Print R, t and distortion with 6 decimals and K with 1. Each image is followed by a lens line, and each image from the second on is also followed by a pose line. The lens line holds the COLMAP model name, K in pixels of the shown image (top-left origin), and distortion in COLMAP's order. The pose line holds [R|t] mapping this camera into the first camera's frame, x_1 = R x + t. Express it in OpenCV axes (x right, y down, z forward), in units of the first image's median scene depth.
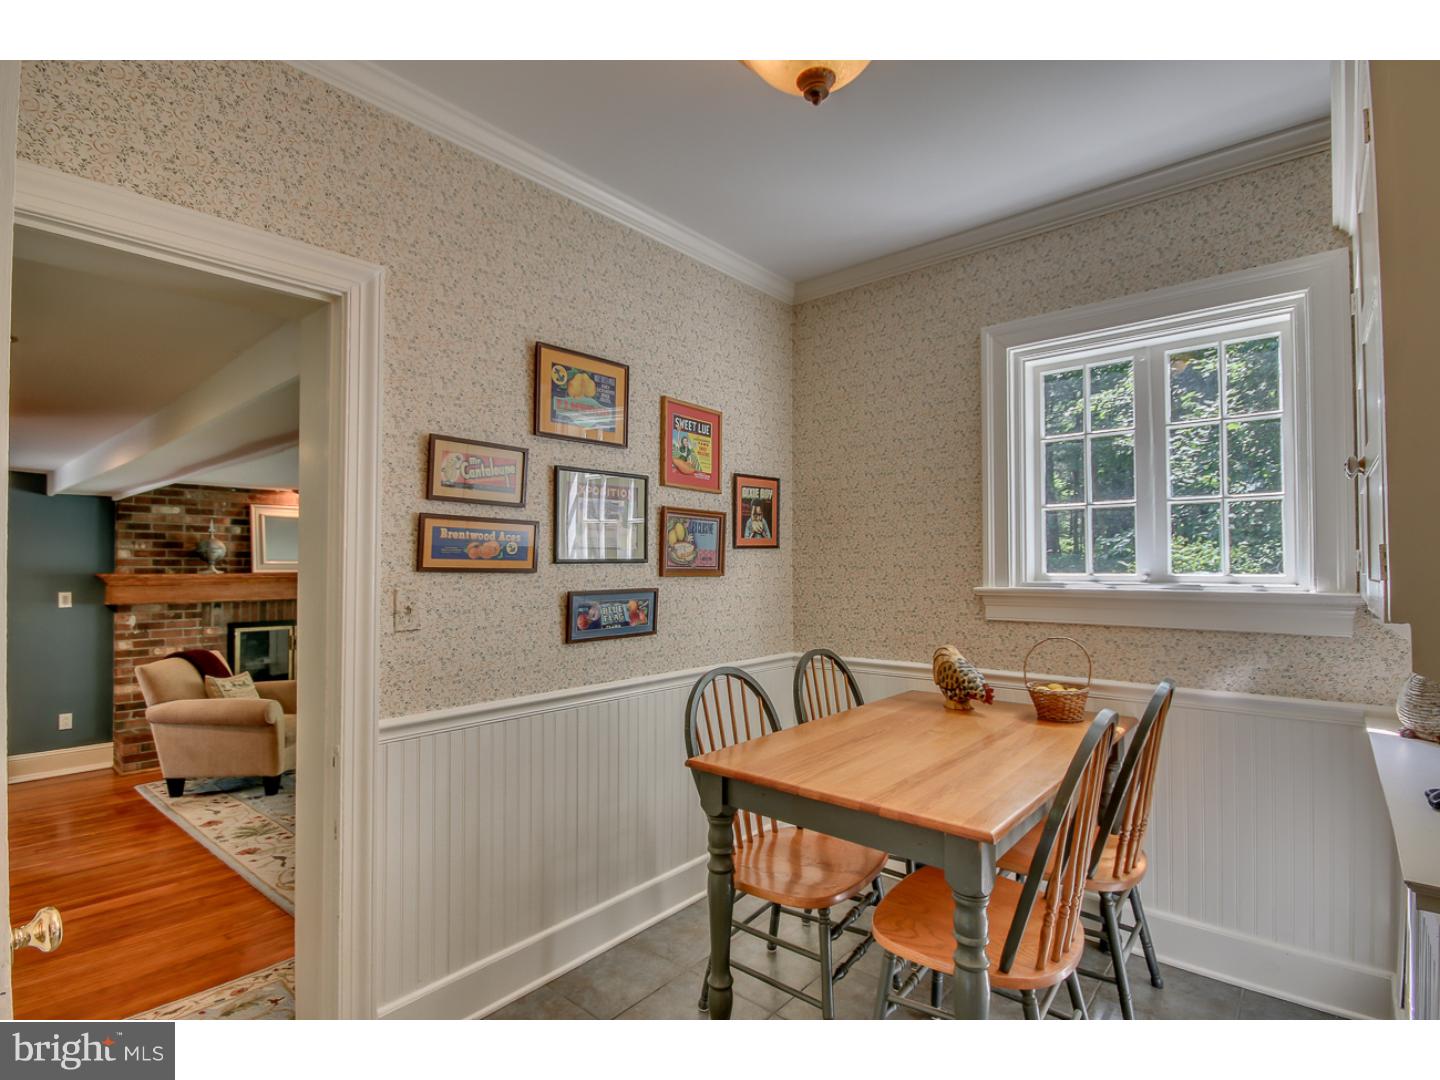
lens RADIAL K [[708.7, 0, 720.0], [0, 708.7, 540.0], [0, 0, 1]] dist [0.000640, -0.013924]
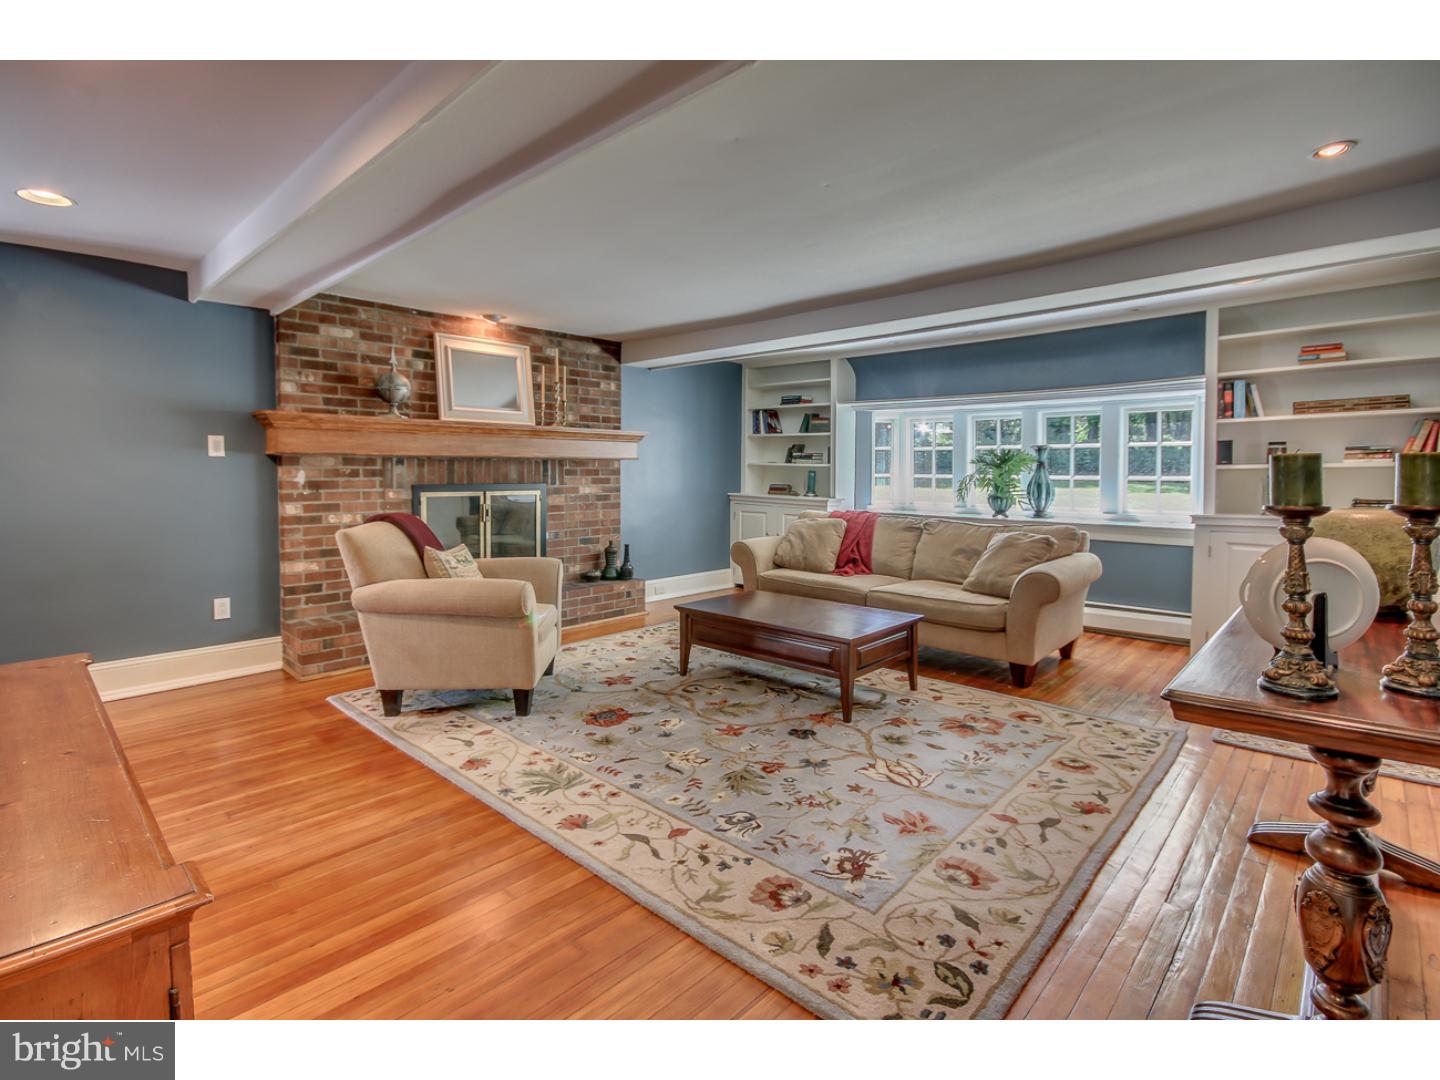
lens RADIAL K [[684.7, 0, 713.0], [0, 684.7, 482.5], [0, 0, 1]] dist [-0.001820, -0.000331]
pose [[0.998475, 0.007998, -0.054626, -0.353875], [-0.004951, 0.998435, 0.055703, 0.077418], [0.054986, -0.055348, 0.996952, 0.293389]]
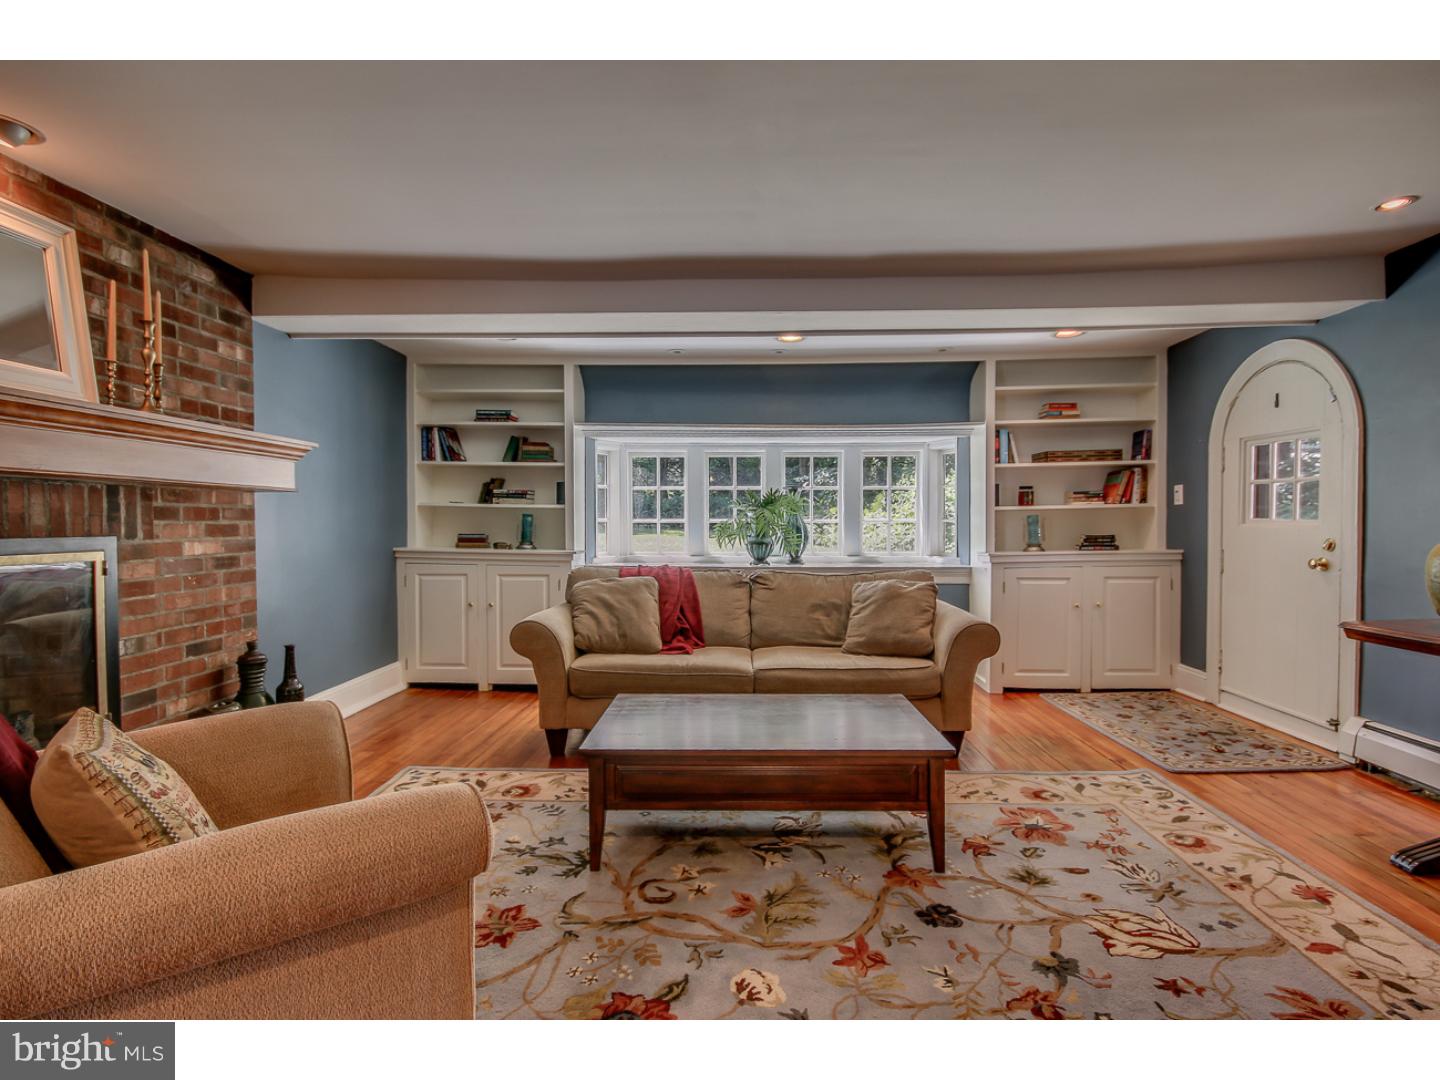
lens RADIAL K [[704.9, 0, 720.0], [0, 704.9, 540.0], [0, 0, 1]] dist [0.002930, -0.008293]
pose [[0.780840, -0.013608, 0.624583, -0.614133], [-0.025918, 0.998196, 0.054150, 0.100092], [-0.624194, -0.058470, 0.779079, 0.626795]]
